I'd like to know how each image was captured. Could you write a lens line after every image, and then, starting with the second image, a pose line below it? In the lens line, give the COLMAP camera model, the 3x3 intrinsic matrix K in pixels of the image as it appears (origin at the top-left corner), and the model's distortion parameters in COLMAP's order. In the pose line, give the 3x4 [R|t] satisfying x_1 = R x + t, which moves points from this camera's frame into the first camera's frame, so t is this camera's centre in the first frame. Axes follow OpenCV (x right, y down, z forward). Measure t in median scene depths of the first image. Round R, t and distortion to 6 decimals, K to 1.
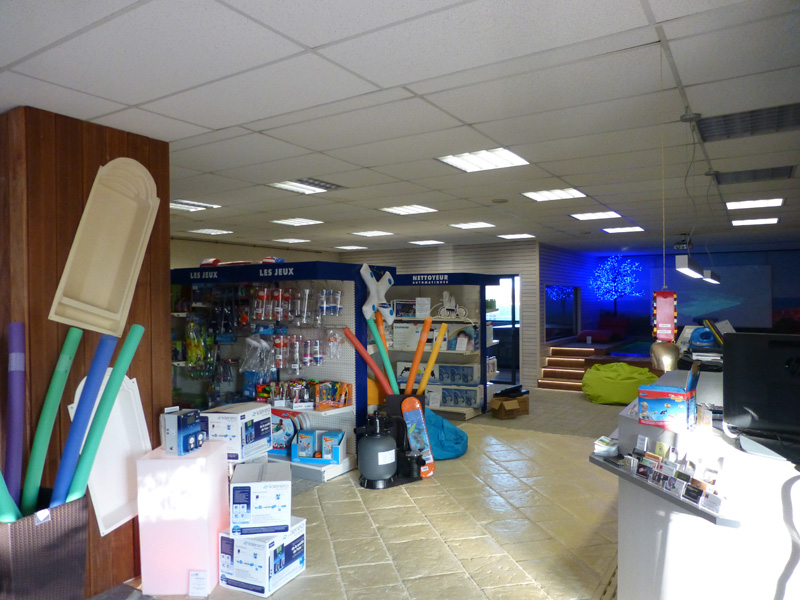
lens RADIAL K [[580.2, 0, 395.6], [0, 580.2, 298.3], [0, 0, 1]] dist [-0.029654, 0.011087]
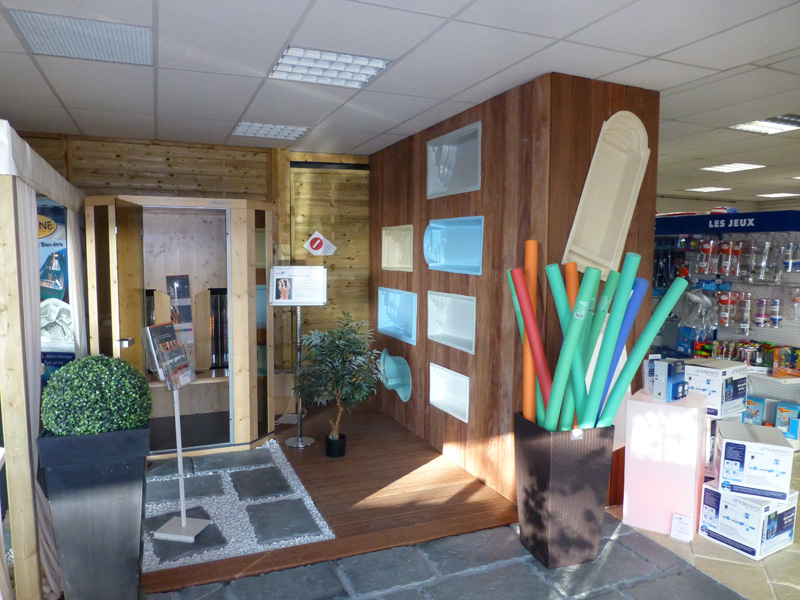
lens RADIAL K [[580.2, 0, 396.6], [0, 580.2, 299.6], [0, 0, 1]] dist [-0.029654, 0.011087]
pose [[0.823861, 0.065950, -0.562942, -0.196369], [-0.019597, 0.995928, 0.087996, 0.009791], [0.566453, -0.061465, 0.821798, -0.098710]]
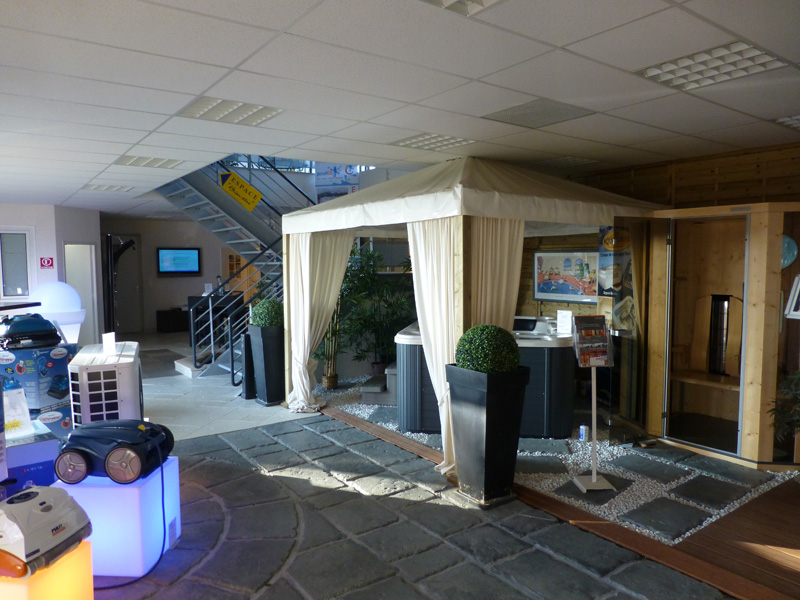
lens RADIAL K [[580.2, 0, 393.2], [0, 580.2, 302.5], [0, 0, 1]] dist [-0.029654, 0.011087]
pose [[-0.379073, 0.082683, -0.921665, 0.788607], [0.009274, 0.996290, 0.085563, 0.001300], [0.925320, 0.023888, -0.378433, 1.406035]]
